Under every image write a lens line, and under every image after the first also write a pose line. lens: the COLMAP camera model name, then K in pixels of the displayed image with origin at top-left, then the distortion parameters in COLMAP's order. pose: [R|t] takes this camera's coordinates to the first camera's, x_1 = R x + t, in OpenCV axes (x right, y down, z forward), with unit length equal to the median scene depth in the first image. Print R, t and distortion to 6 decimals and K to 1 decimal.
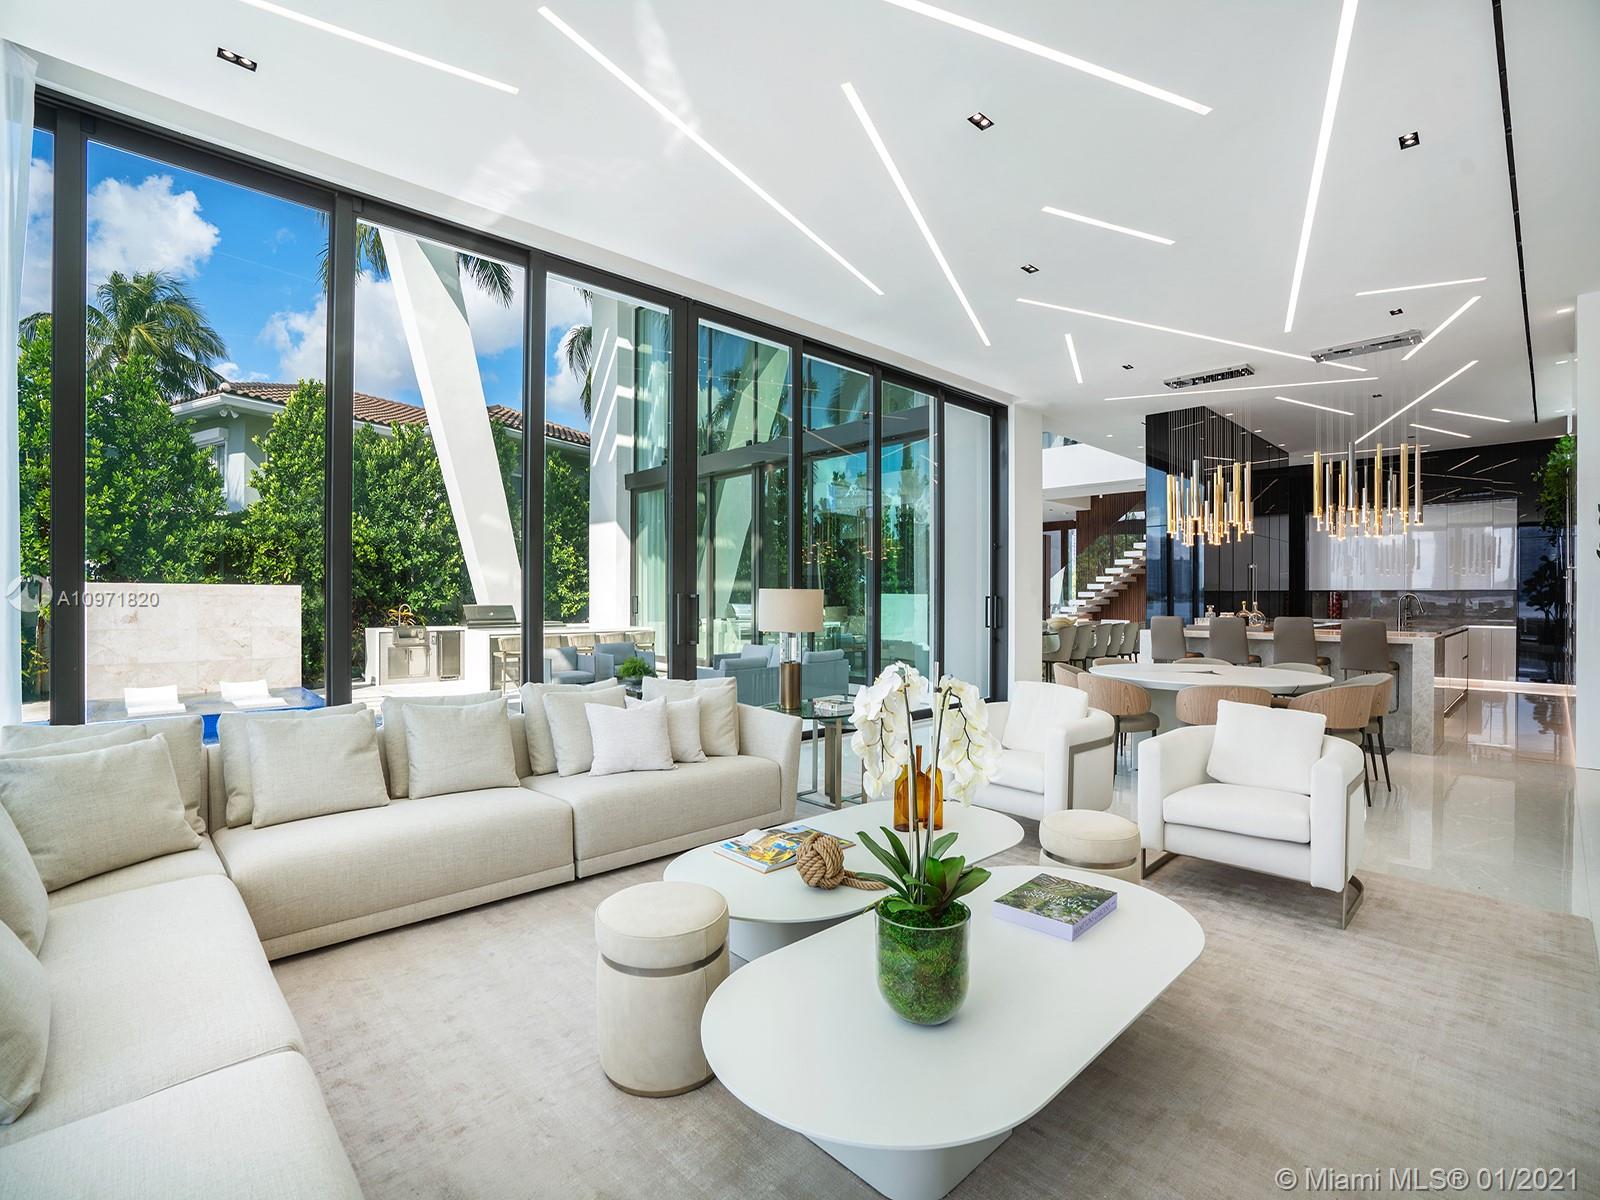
lens RADIAL K [[740.0, 0, 800.0], [0, 740.0, 600.0], [0, 0, 1]] dist [-0.017002, 0.000077]
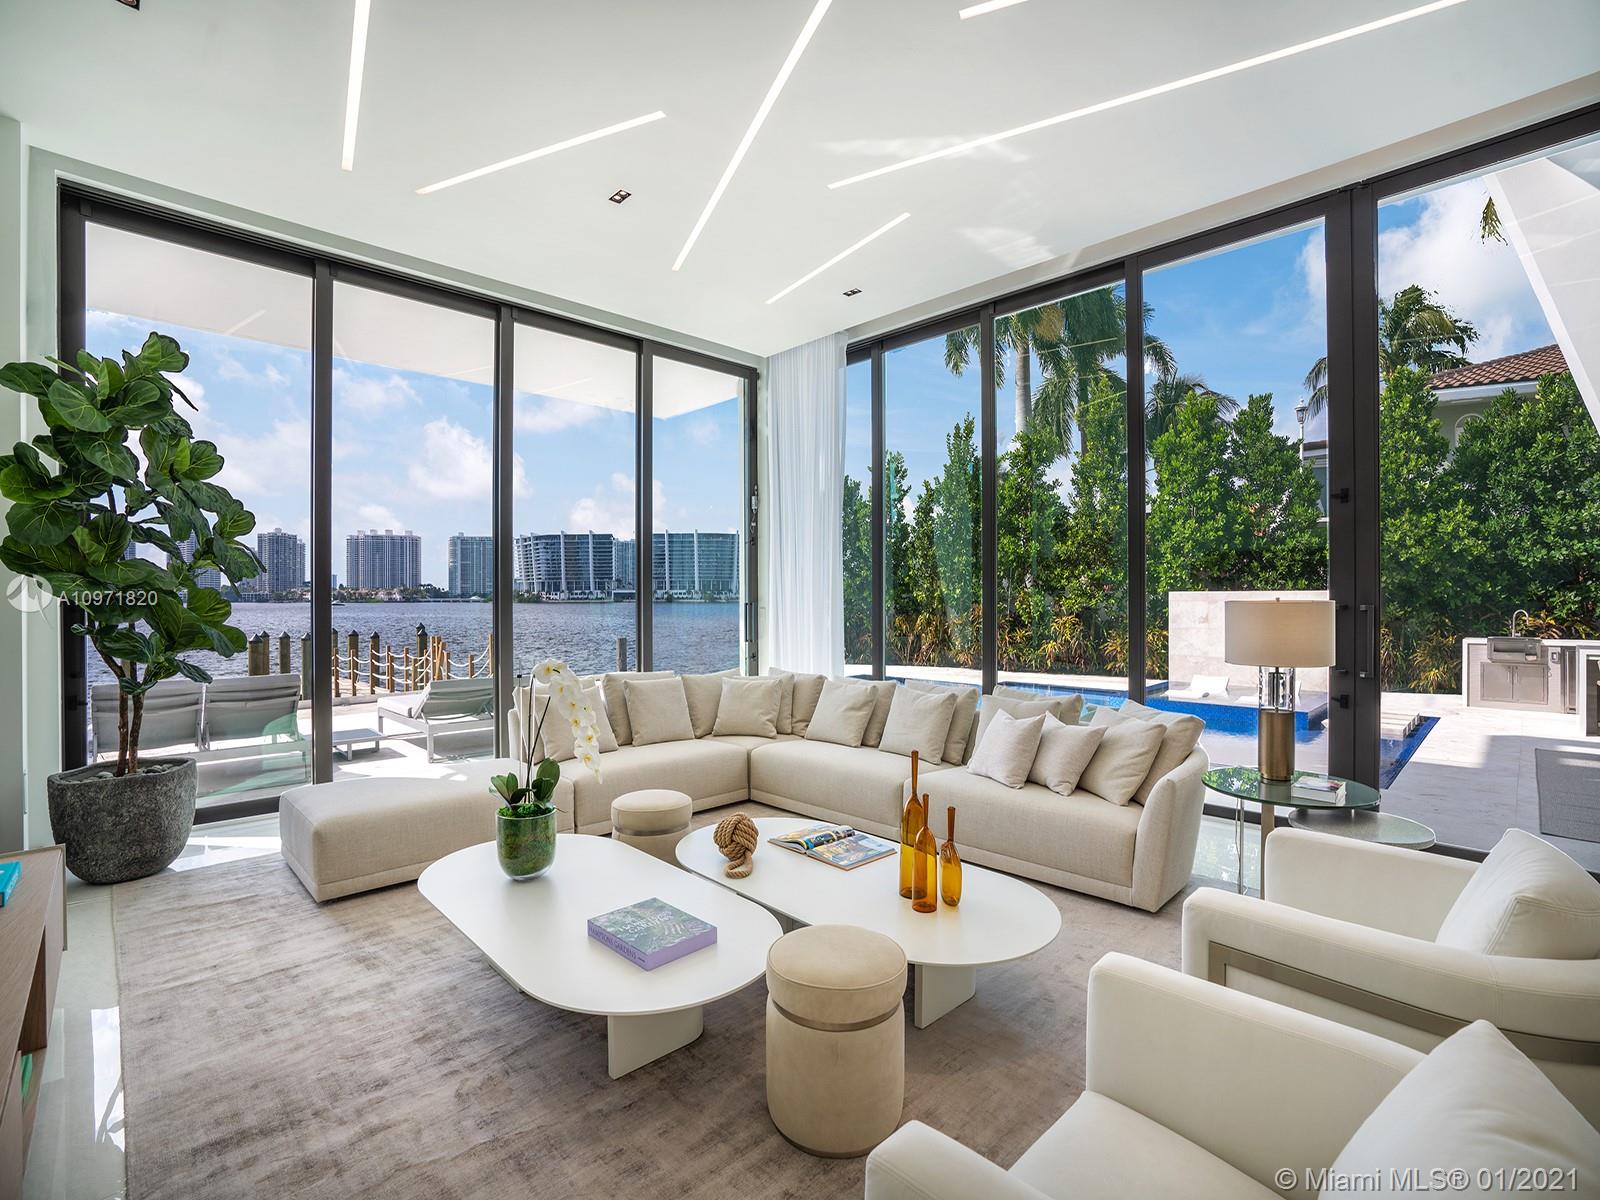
lens RADIAL K [[740.0, 0, 800.0], [0, 740.0, 600.0], [0, 0, 1]] dist [-0.017002, 0.000077]
pose [[0.037847, -0.001827, -0.999282, 0.764691], [0.001811, 0.999997, -0.001760, -0.017996], [0.999282, -0.001743, 0.037850, 0.657894]]
